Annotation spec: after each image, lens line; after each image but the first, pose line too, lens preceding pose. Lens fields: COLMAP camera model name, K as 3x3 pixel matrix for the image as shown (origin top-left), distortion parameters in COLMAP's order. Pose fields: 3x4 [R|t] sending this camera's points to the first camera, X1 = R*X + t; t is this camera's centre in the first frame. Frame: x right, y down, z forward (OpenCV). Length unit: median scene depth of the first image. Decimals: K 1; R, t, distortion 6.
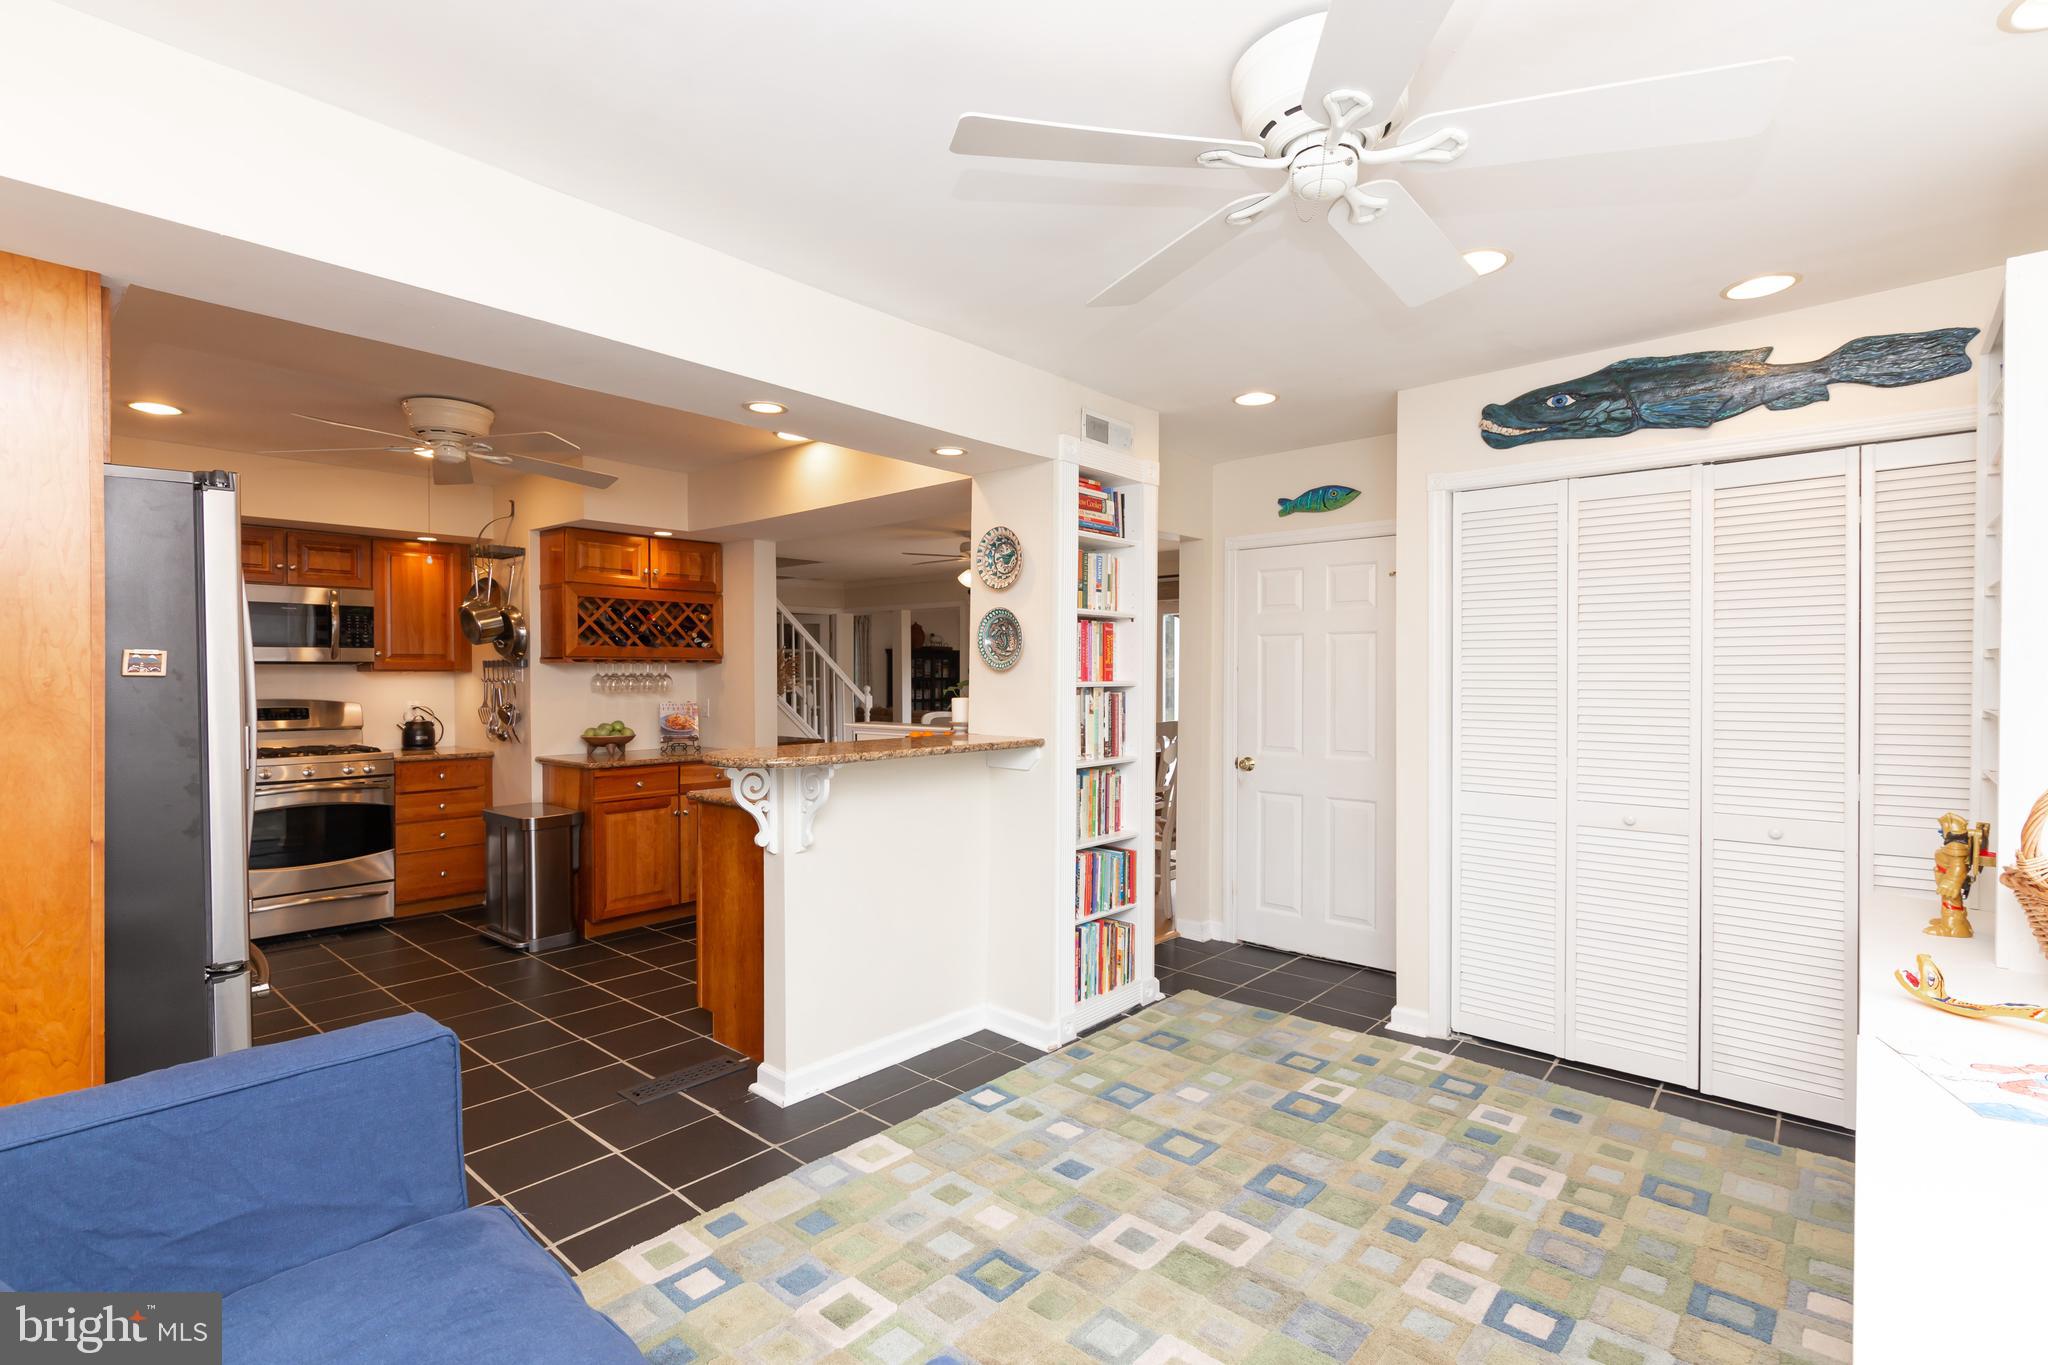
lens RADIAL K [[962.9, 0, 1027.0], [0, 962.9, 672.4], [0, 0, 1]] dist [-0.000841, -0.000152]
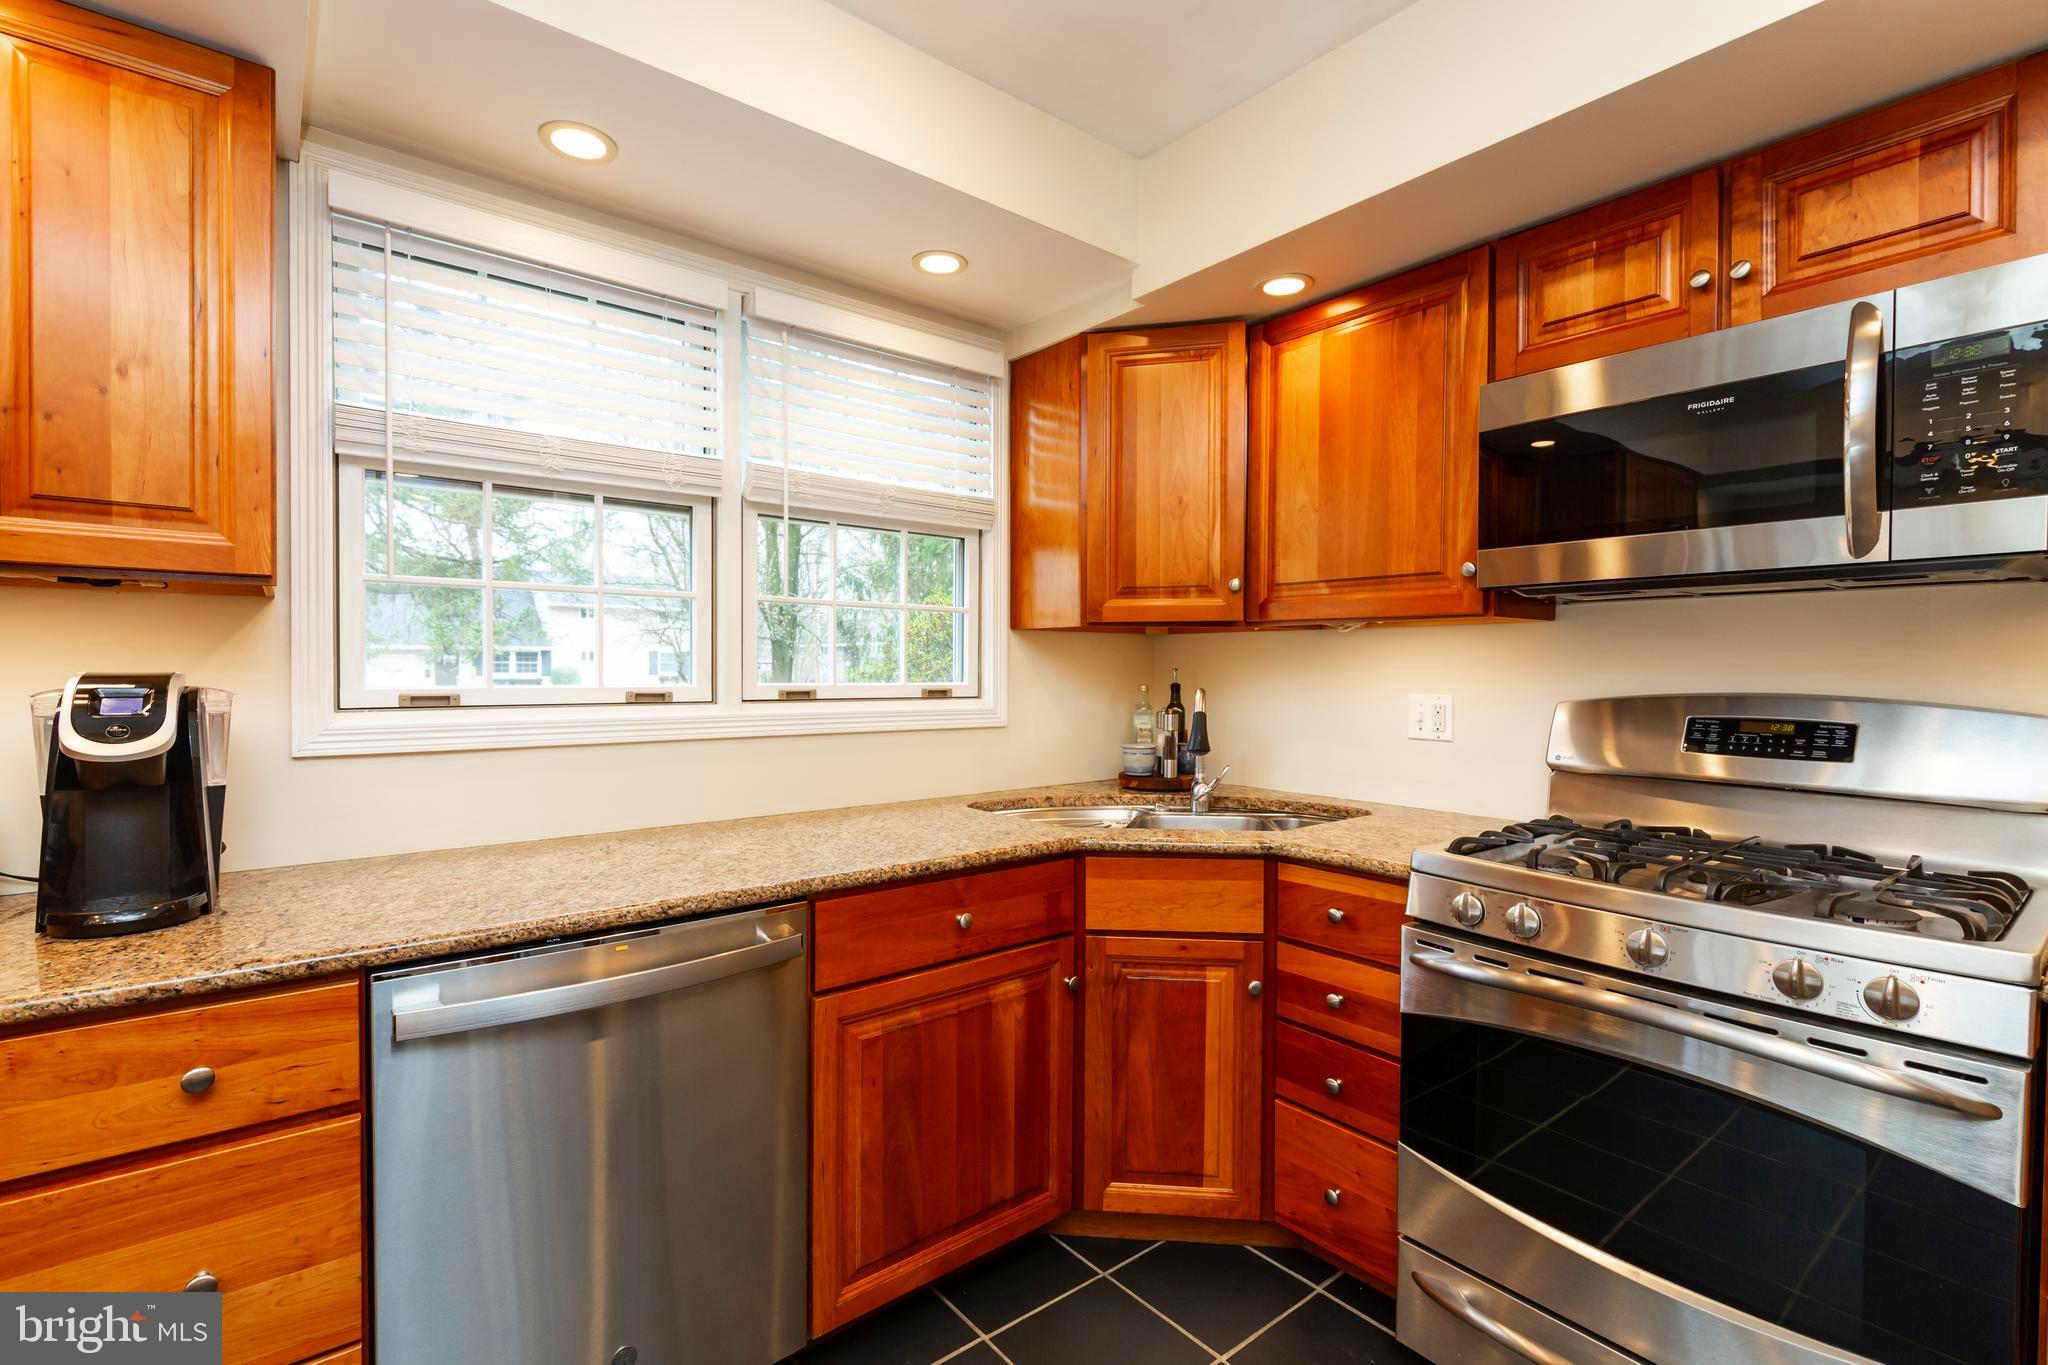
lens RADIAL K [[941.0, 0, 1024.0], [0, 941.0, 682.5], [0, 0, 1]] dist [-0.000329, -0.000036]
pose [[-0.174907, 0.018318, -0.984415, -0.413063], [-0.002805, 0.999814, 0.019103, 0.018568], [0.984581, 0.006102, -0.174823, 0.811636]]
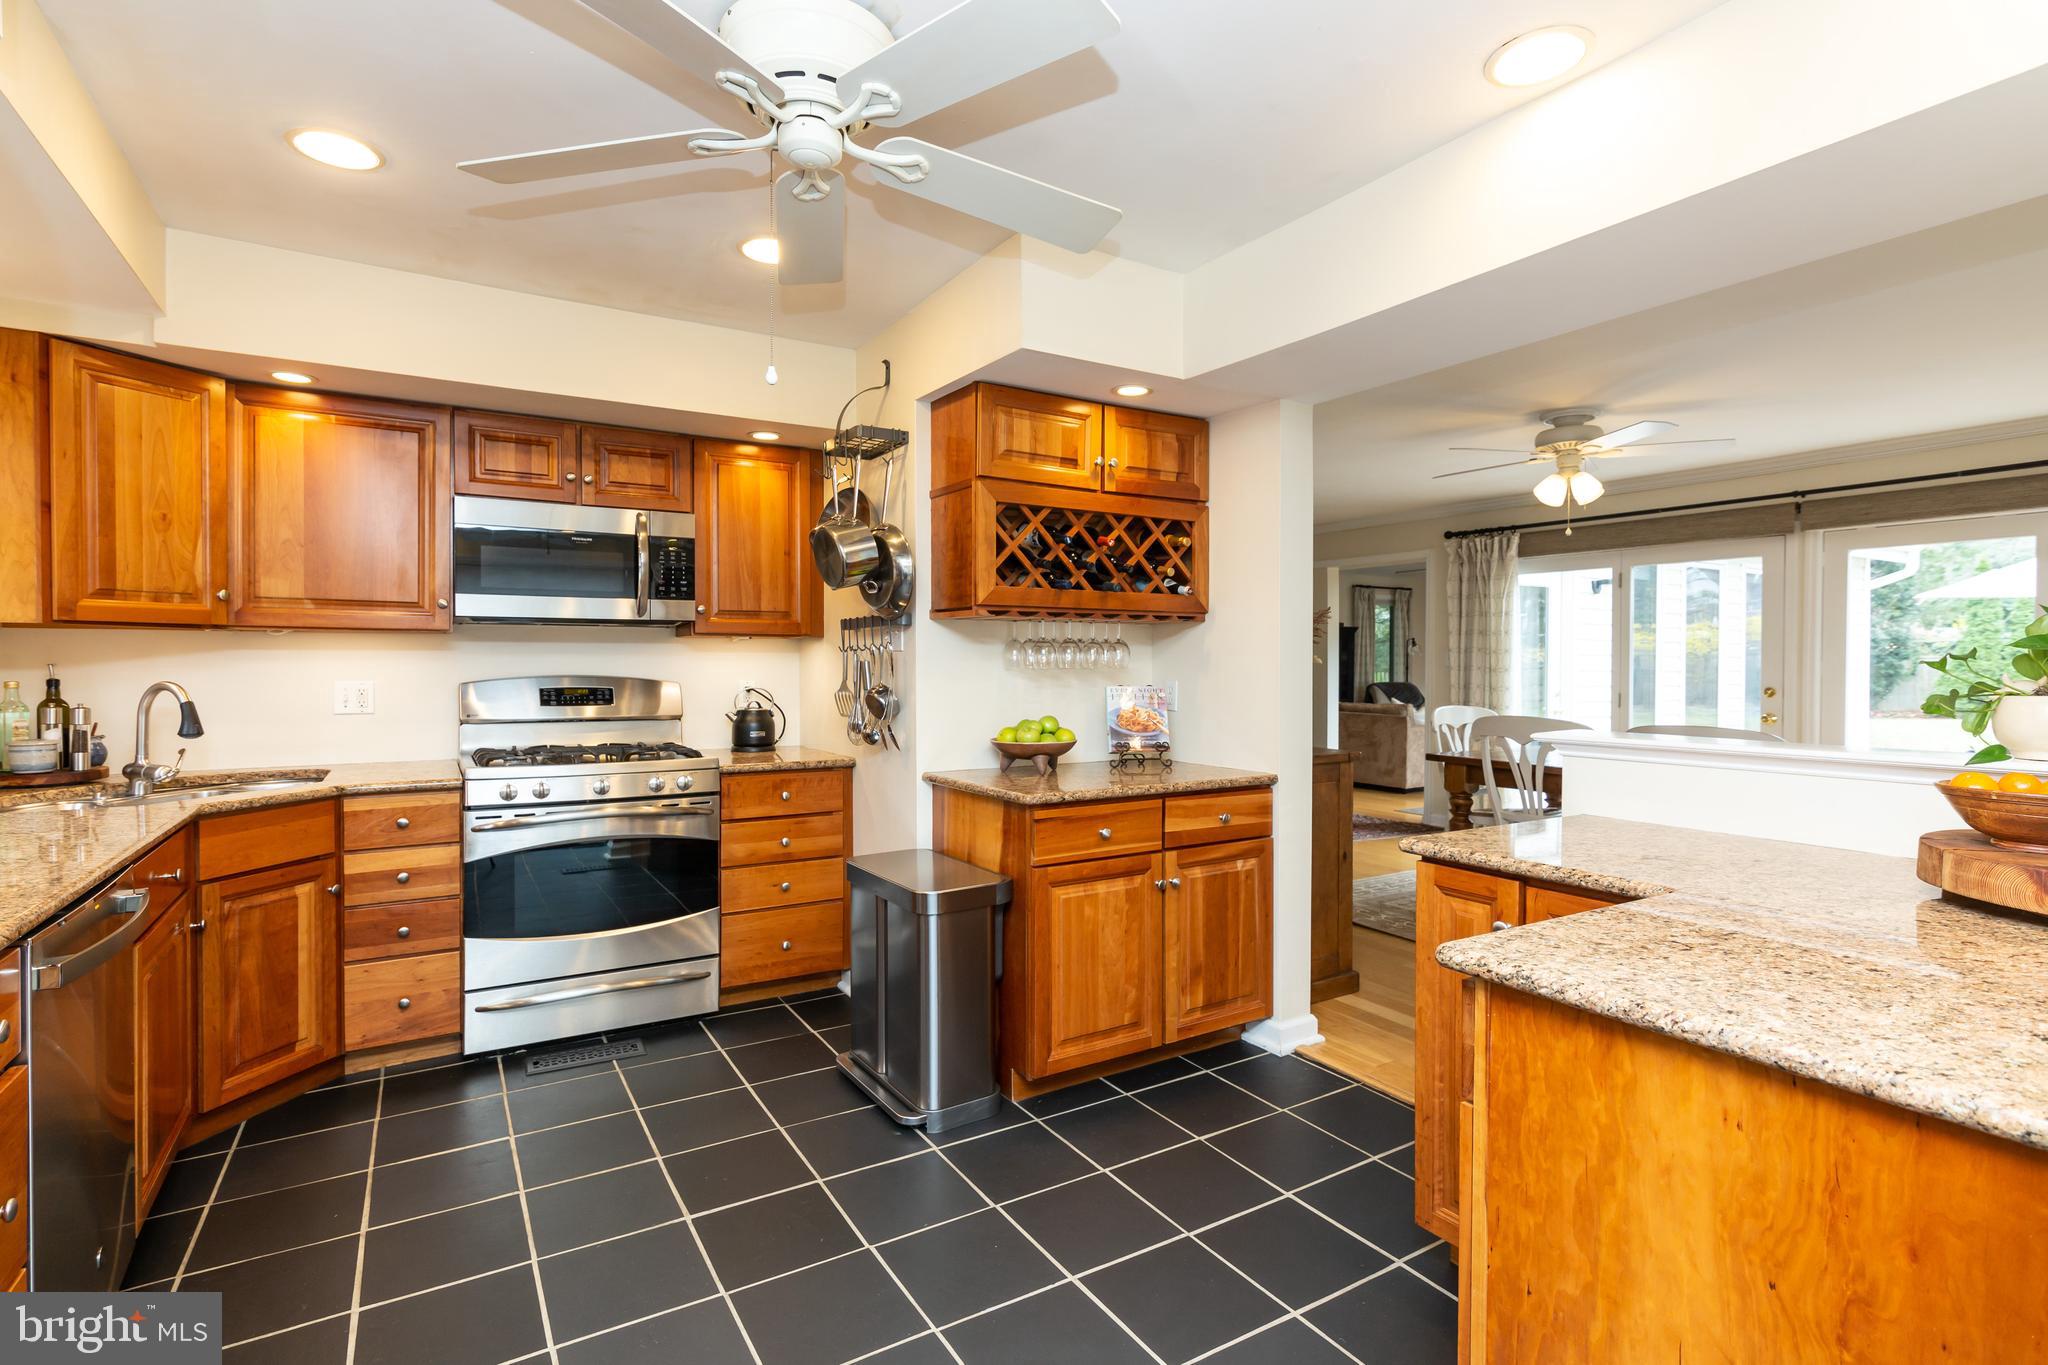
lens RADIAL K [[978.9, 0, 1044.4], [0, 978.9, 665.9], [0, 0, 1]] dist [0.031453, 0.000051]
pose [[0.961797, 0.006081, -0.273695, -0.262276], [-0.004889, 0.999975, 0.005036, 0.016106], [0.273719, -0.003506, 0.961803, 0.416743]]
